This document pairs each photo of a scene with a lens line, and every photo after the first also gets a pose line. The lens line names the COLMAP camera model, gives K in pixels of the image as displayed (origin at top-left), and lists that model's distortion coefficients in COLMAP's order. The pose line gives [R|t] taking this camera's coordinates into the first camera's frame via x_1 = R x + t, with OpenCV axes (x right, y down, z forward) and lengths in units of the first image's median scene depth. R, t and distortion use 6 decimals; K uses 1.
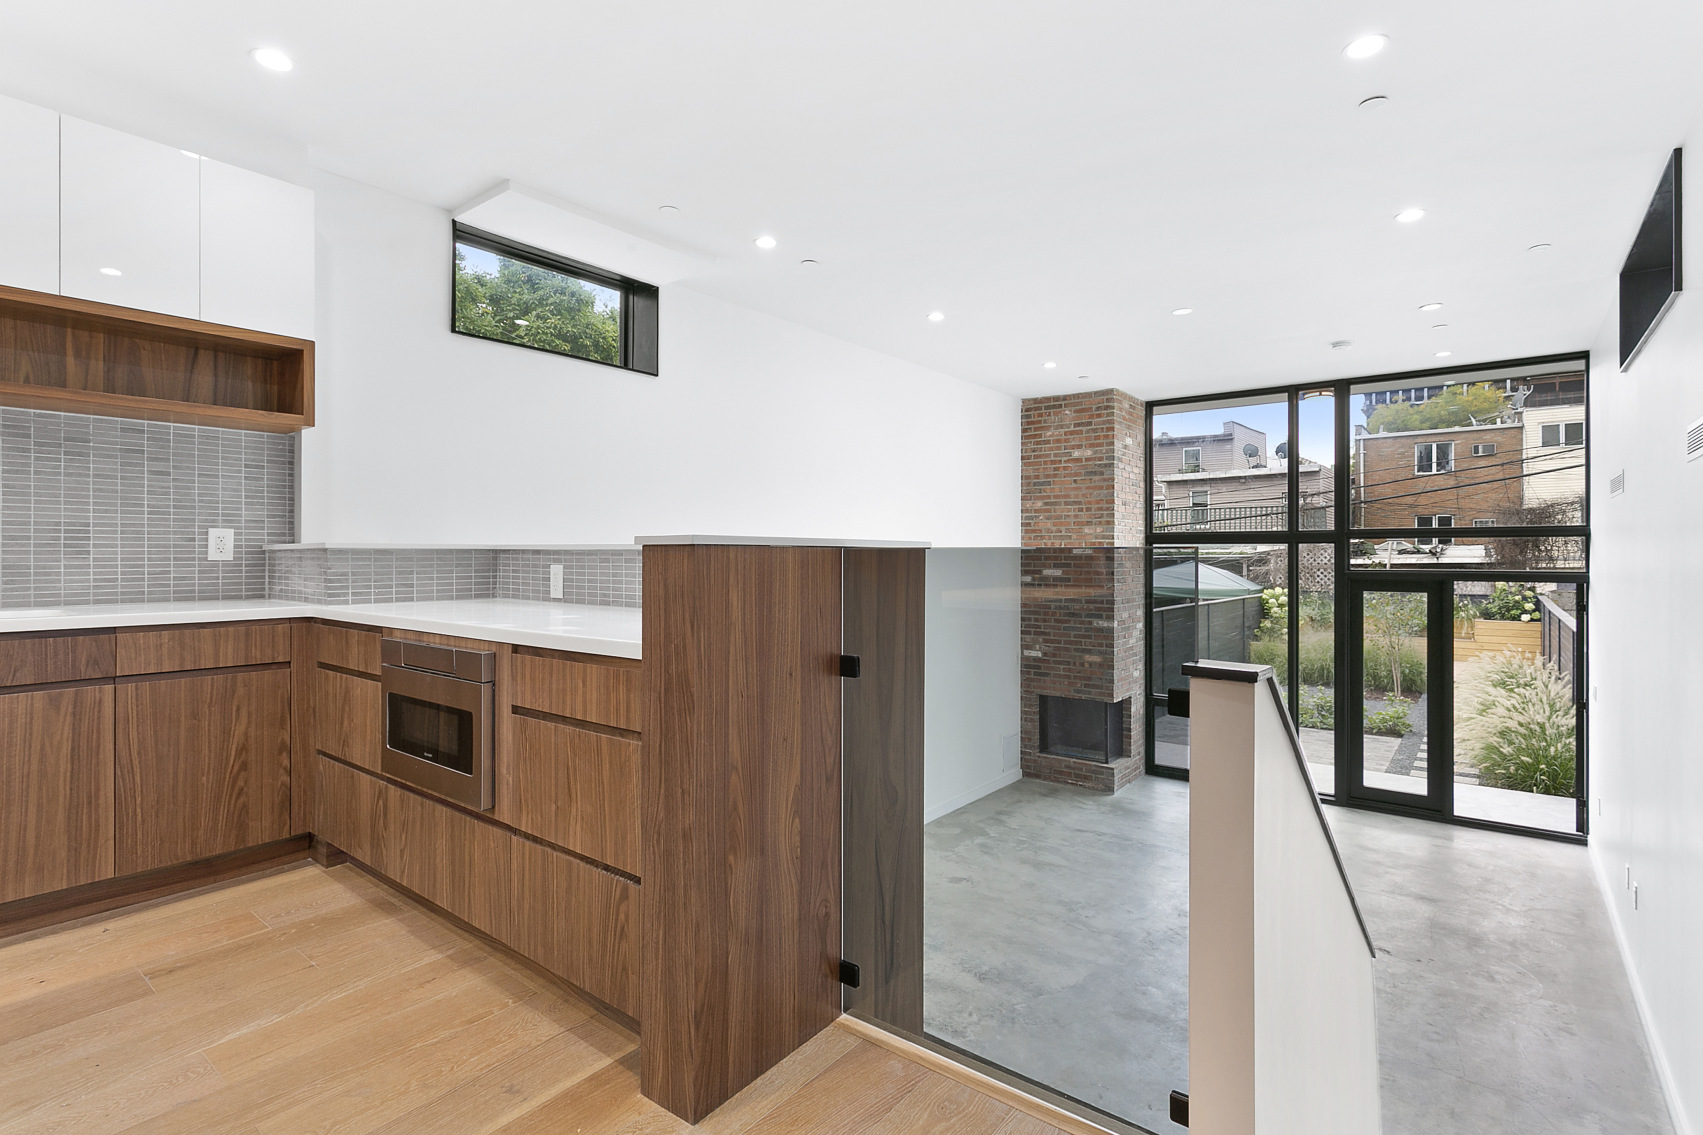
lens RADIAL K [[808.6, 0, 845.2], [0, 808.6, 551.5], [0, 0, 1]] dist [0.000394, 0.001568]
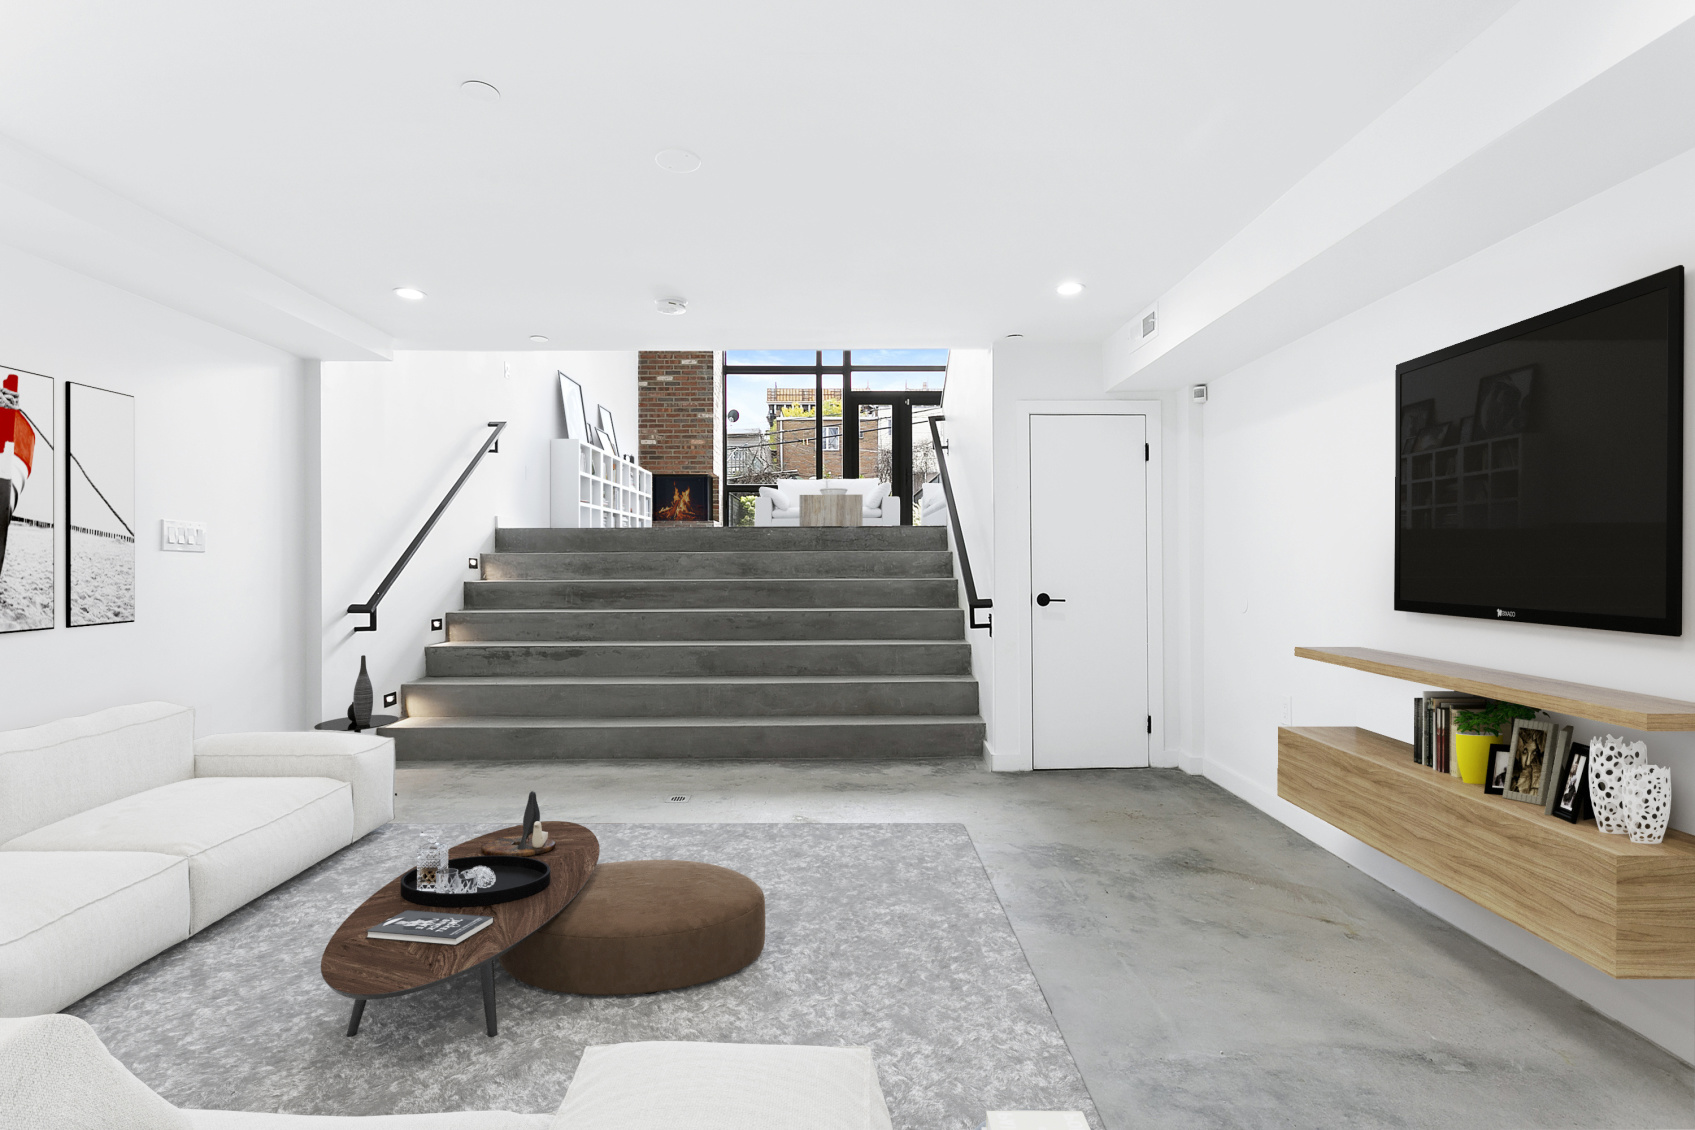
lens RADIAL K [[804.8, 0, 858.2], [0, 804.8, 568.8], [0, 0, 1]] dist [0.000394, 0.001568]
pose [[0.775868, -0.010798, 0.630803, -0.554723], [0.002887, 0.999904, 0.013565, 0.543611], [-0.630889, -0.008703, 0.775824, -0.346531]]
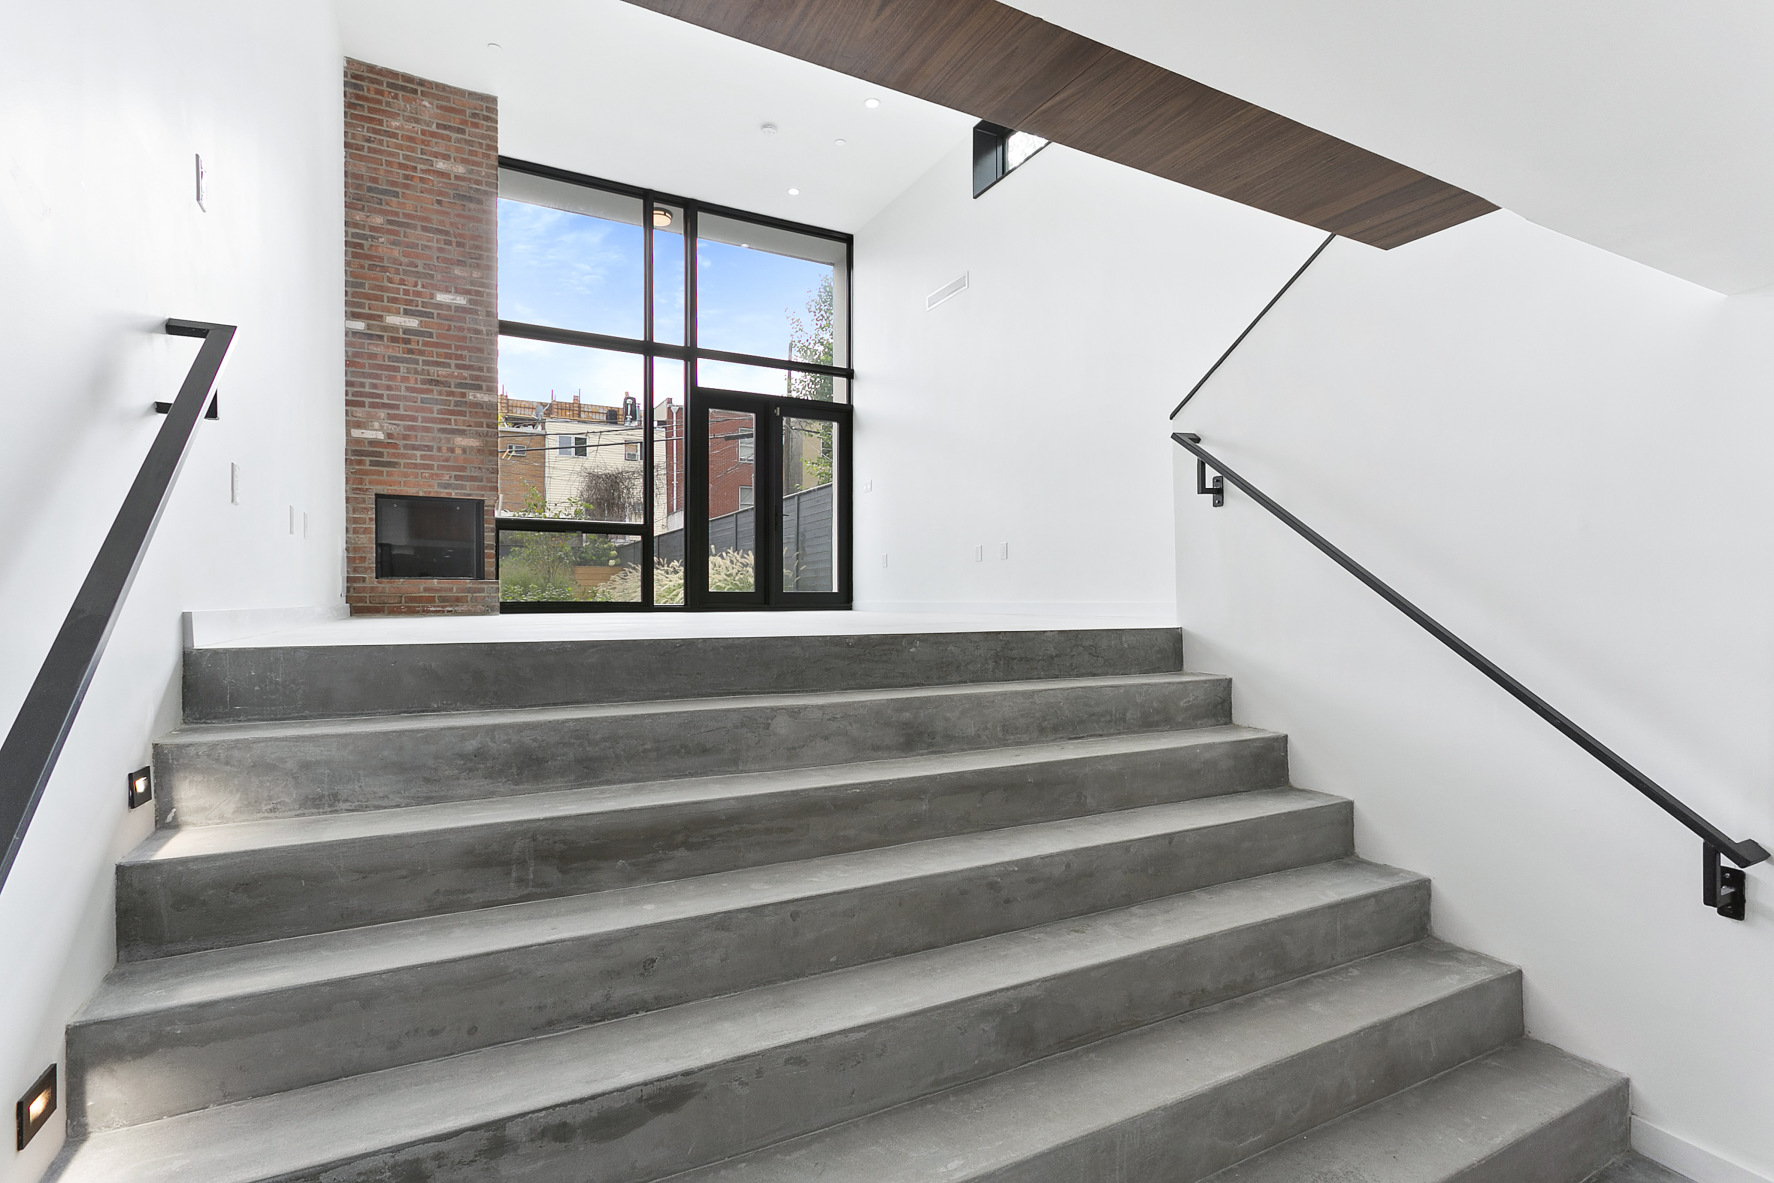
lens RADIAL K [[842.3, 0, 876.9], [0, 842.3, 604.9], [0, 0, 1]] dist [0.000394, 0.001568]
pose [[0.402185, -0.007091, 0.915531, -0.445227], [-0.003476, 0.999951, 0.009271, 0.462457], [-0.915552, -0.006911, 0.402141, 0.544585]]
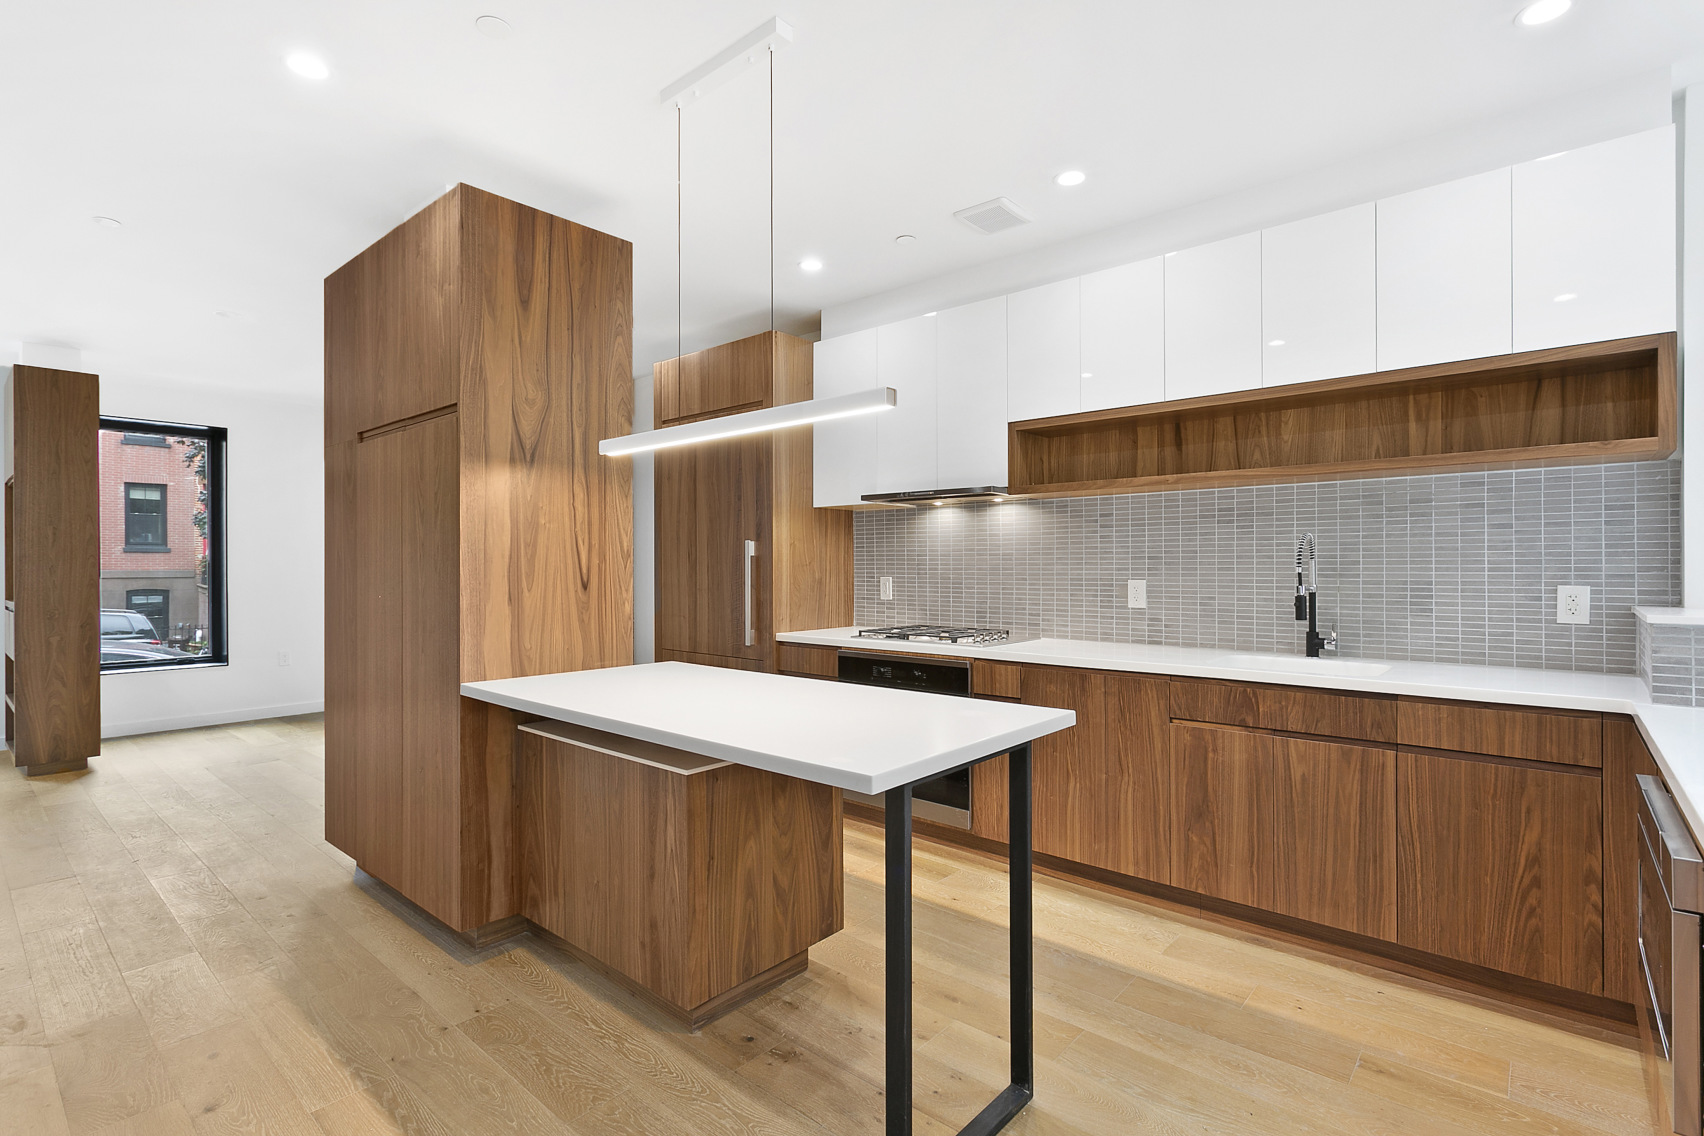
lens RADIAL K [[809.1, 0, 856.1], [0, 809.1, 566.9], [0, 0, 1]] dist [0.000394, 0.001568]
pose [[-0.033843, 0.001156, -0.999427, 0.063494], [0.006352, 0.999979, 0.000941, -0.036256], [0.999407, -0.006317, -0.033849, 0.193015]]
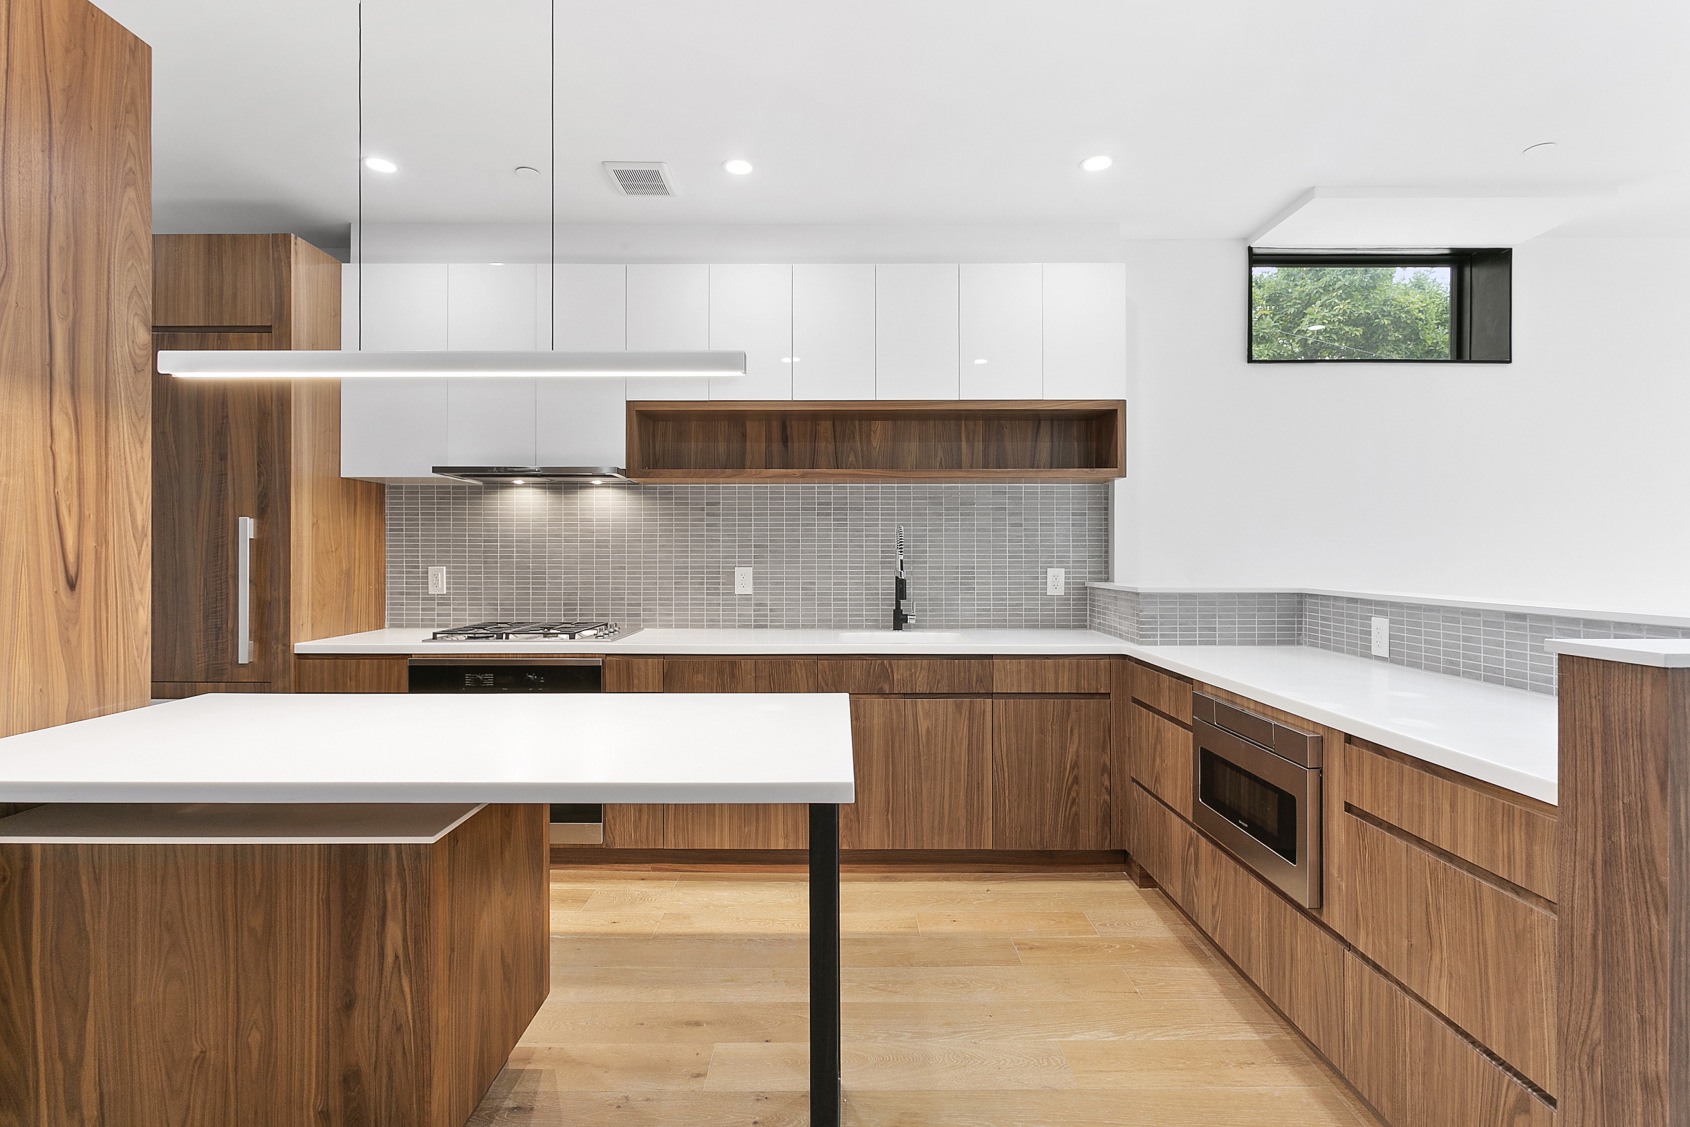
lens RADIAL K [[802.4, 0, 845.9], [0, 802.4, 555.4], [0, 0, 1]] dist [0.000394, 0.001568]
pose [[0.628017, 0.000640, -0.778199, -0.031401], [0.002993, 0.999990, 0.003238, -0.035556], [0.778194, -0.004362, 0.628009, 0.012447]]
